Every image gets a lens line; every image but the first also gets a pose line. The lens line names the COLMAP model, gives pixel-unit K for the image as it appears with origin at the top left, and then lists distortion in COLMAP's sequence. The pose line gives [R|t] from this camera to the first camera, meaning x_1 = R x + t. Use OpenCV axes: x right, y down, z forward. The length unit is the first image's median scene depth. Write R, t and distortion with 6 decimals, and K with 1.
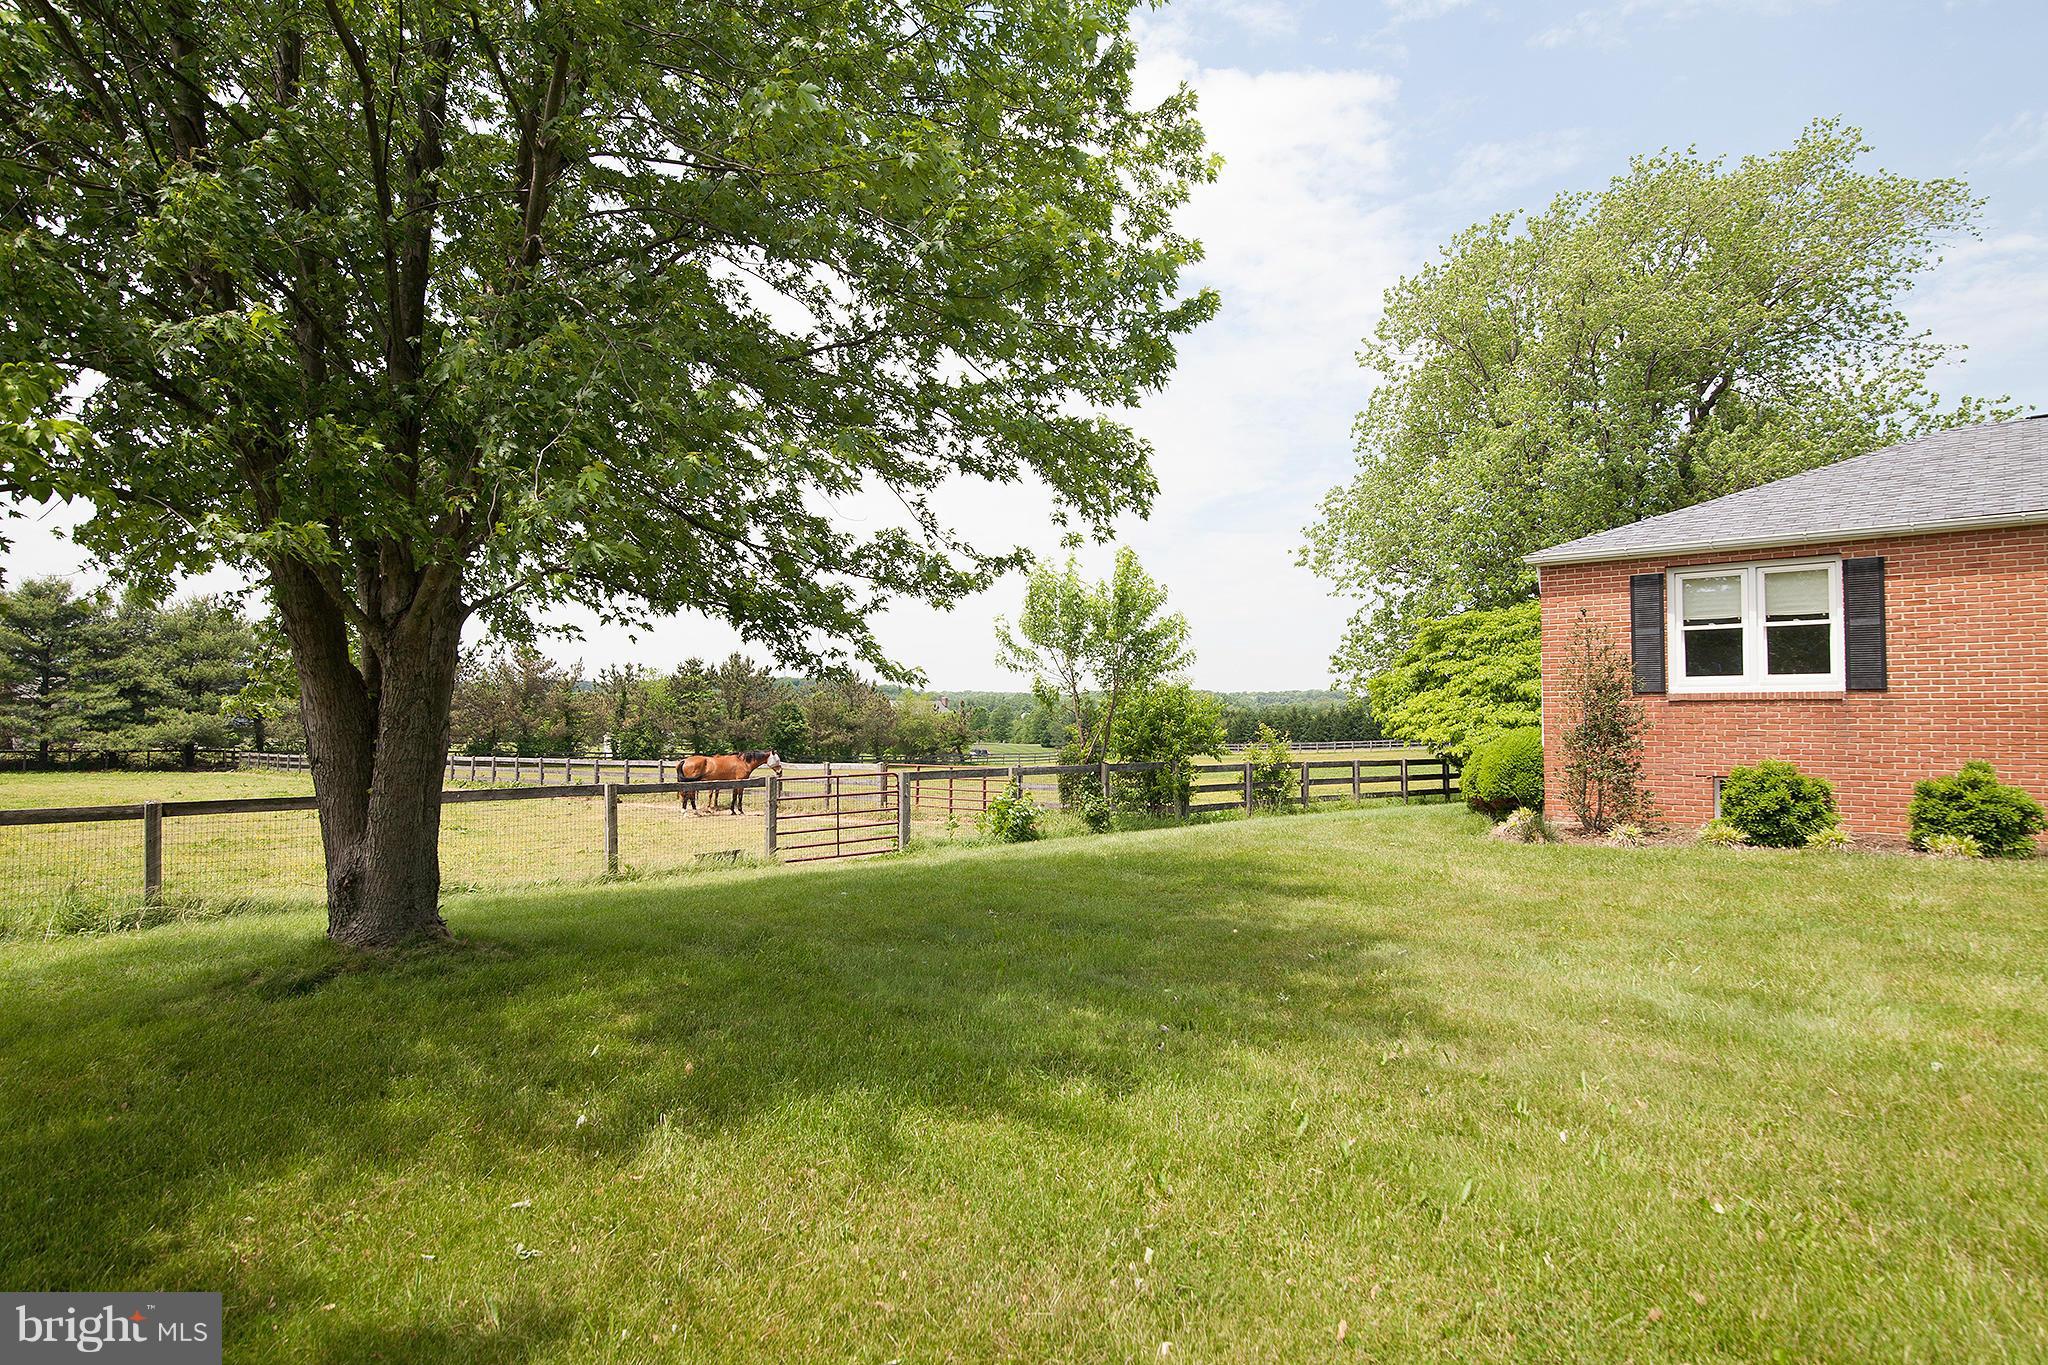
lens RADIAL K [[1012.2, 0, 1027.7], [0, 1012.2, 697.0], [0, 0, 1]] dist [0.000639, 0.000879]
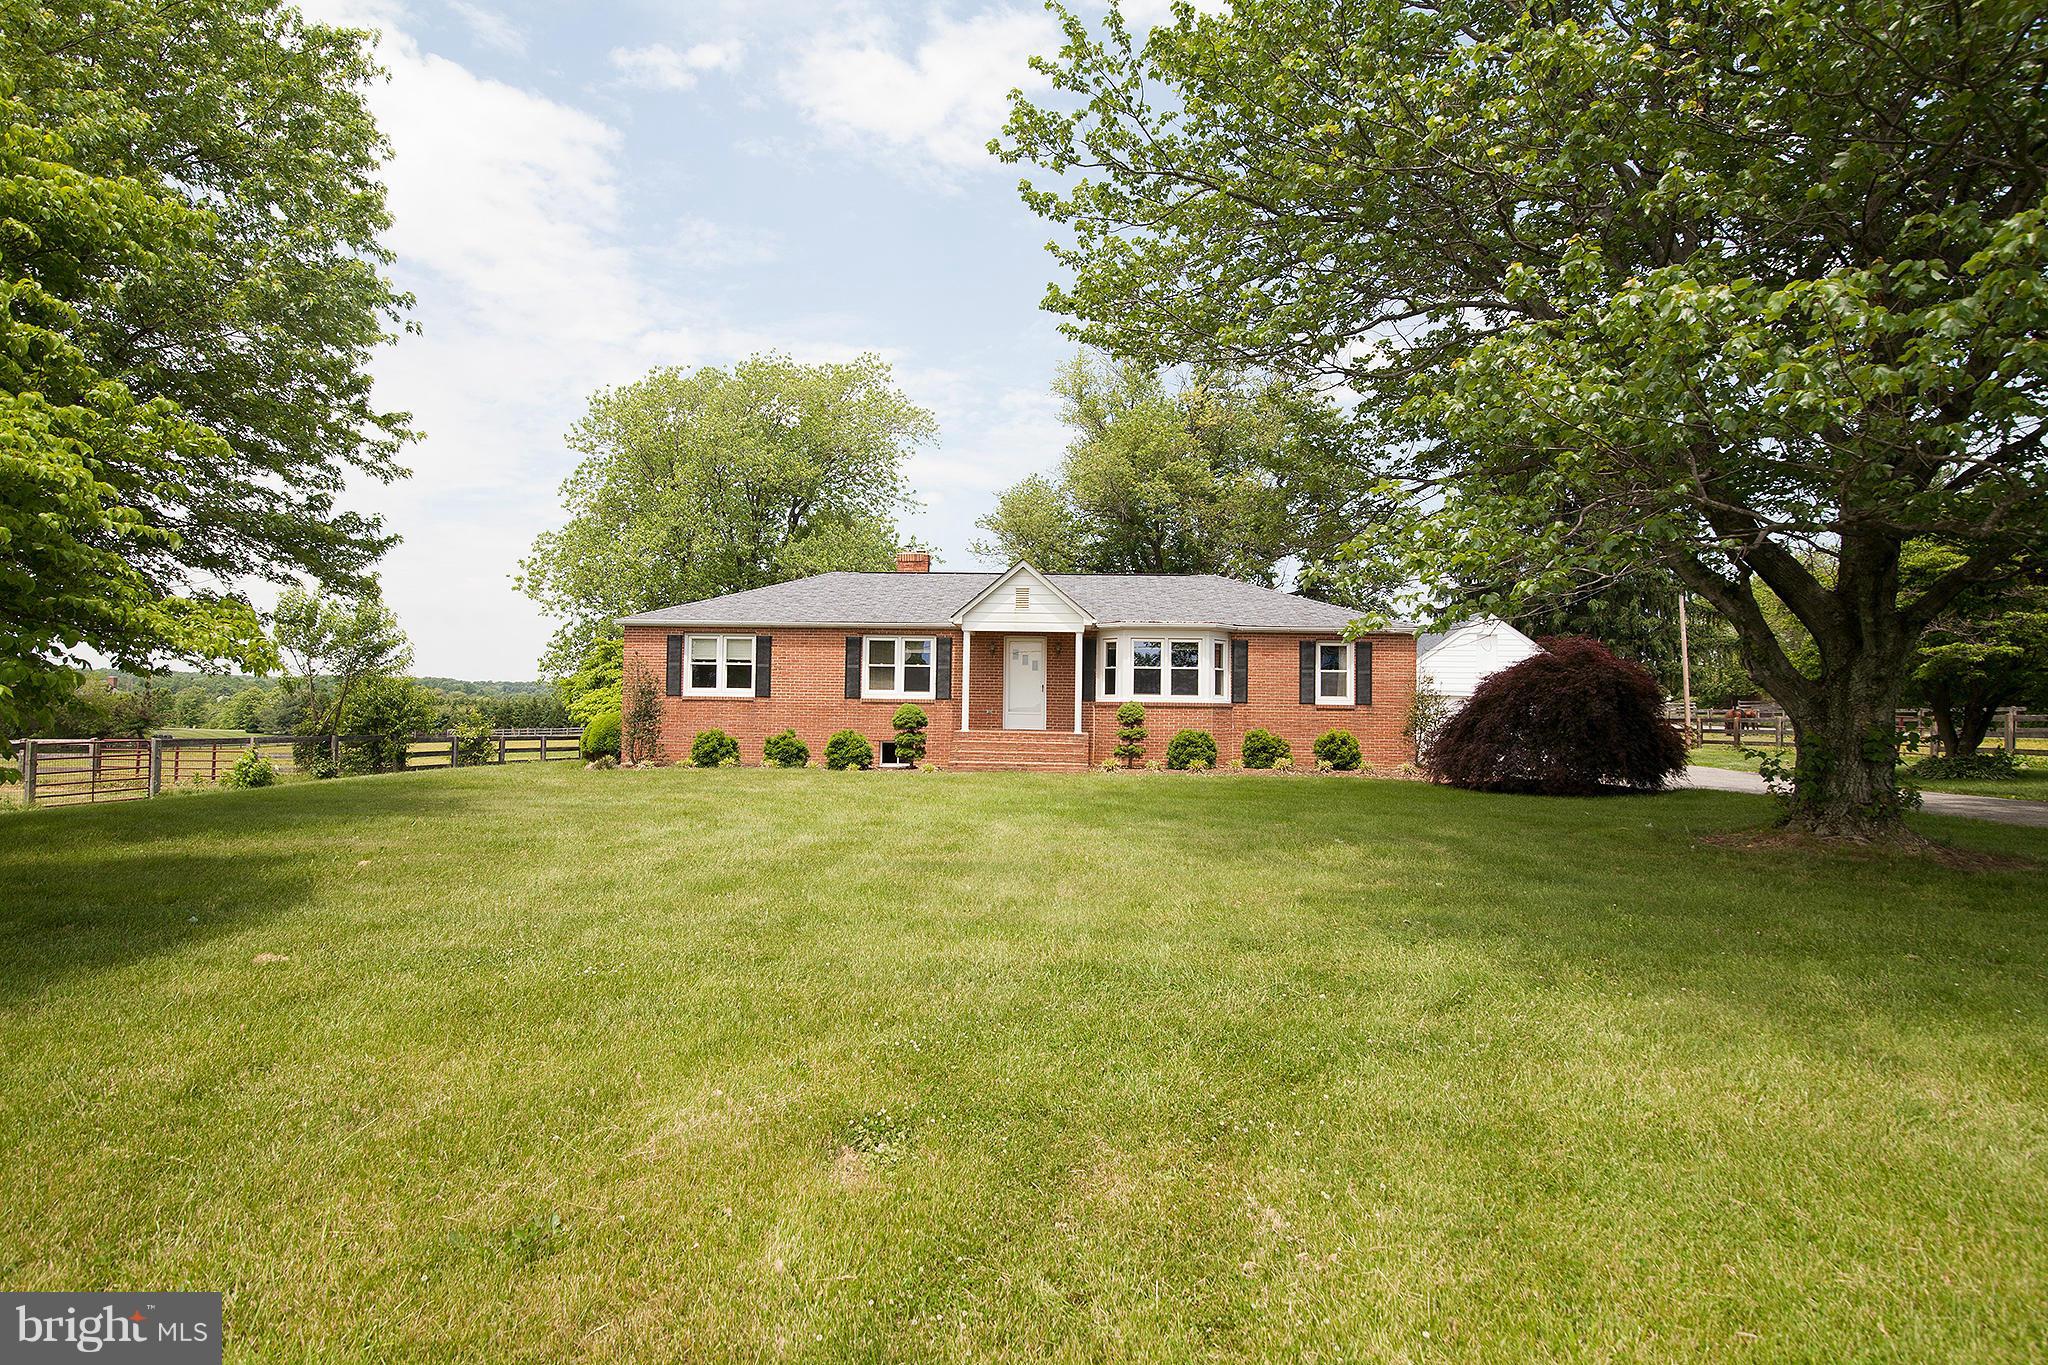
lens RADIAL K [[1012.2, 0, 1027.7], [0, 1012.2, 697.0], [0, 0, 1]] dist [0.000639, 0.000879]
pose [[0.775315, 0.022158, 0.631186, -0.089989], [-0.028052, 0.999606, -0.000634, -0.018930], [-0.630951, -0.017214, 0.775632, -0.936976]]
